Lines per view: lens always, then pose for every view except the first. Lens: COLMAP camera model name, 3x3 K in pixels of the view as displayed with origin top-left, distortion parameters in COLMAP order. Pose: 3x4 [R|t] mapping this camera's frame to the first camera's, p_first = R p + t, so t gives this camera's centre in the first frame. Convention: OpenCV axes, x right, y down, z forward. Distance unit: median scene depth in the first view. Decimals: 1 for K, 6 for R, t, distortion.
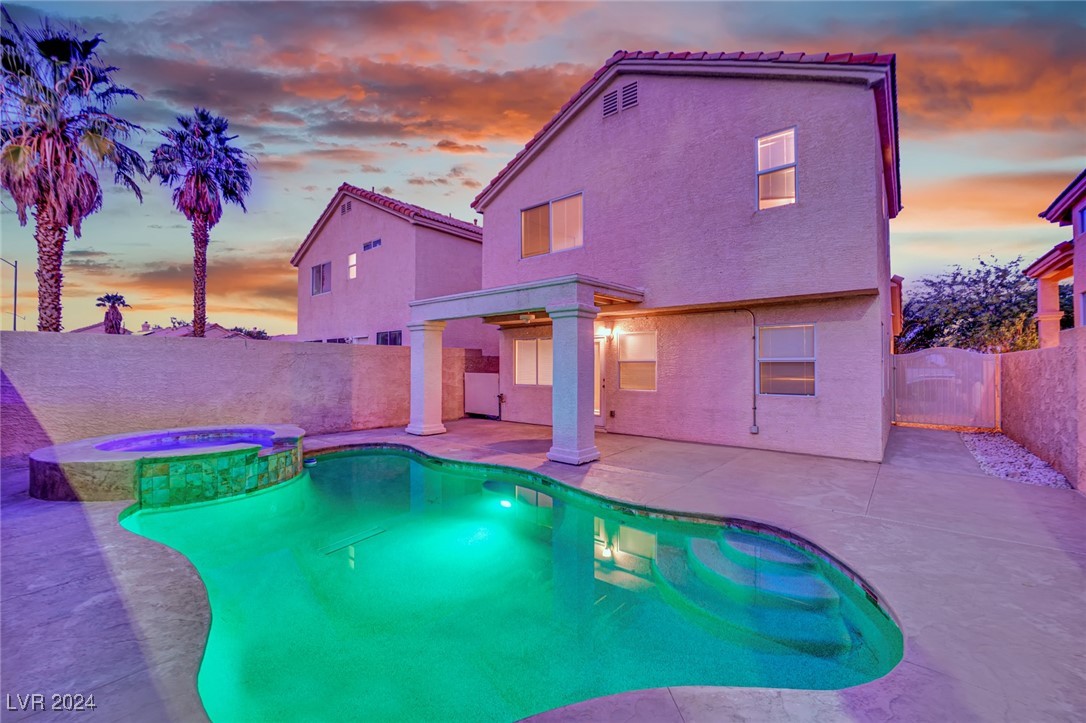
lens RADIAL K [[440.2, 0, 543.0], [0, 440.2, 361.5], [0, 0, 1]] dist [-0.022480, -0.000347]
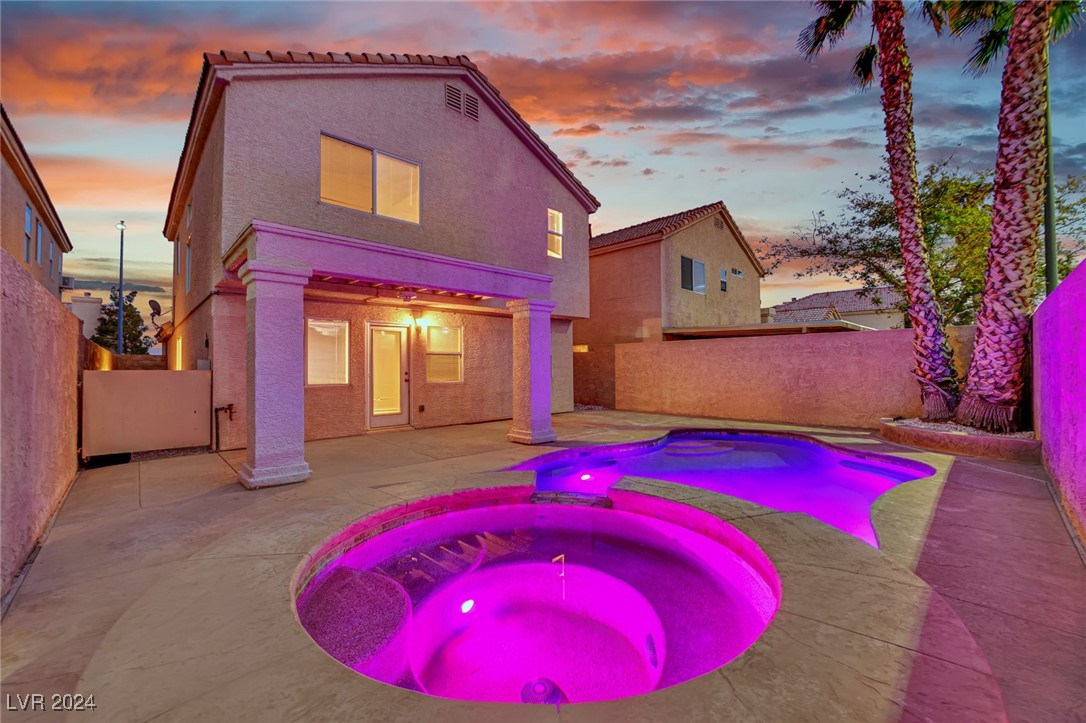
lens RADIAL K [[440.2, 0, 543.0], [0, 440.2, 361.5], [0, 0, 1]] dist [-0.022480, -0.000347]
pose [[0.110888, 0.010860, 0.993774, -1.046801], [-0.001600, 0.999941, -0.010748, 0.037162], [-0.993832, -0.000398, 0.110899, 0.874937]]
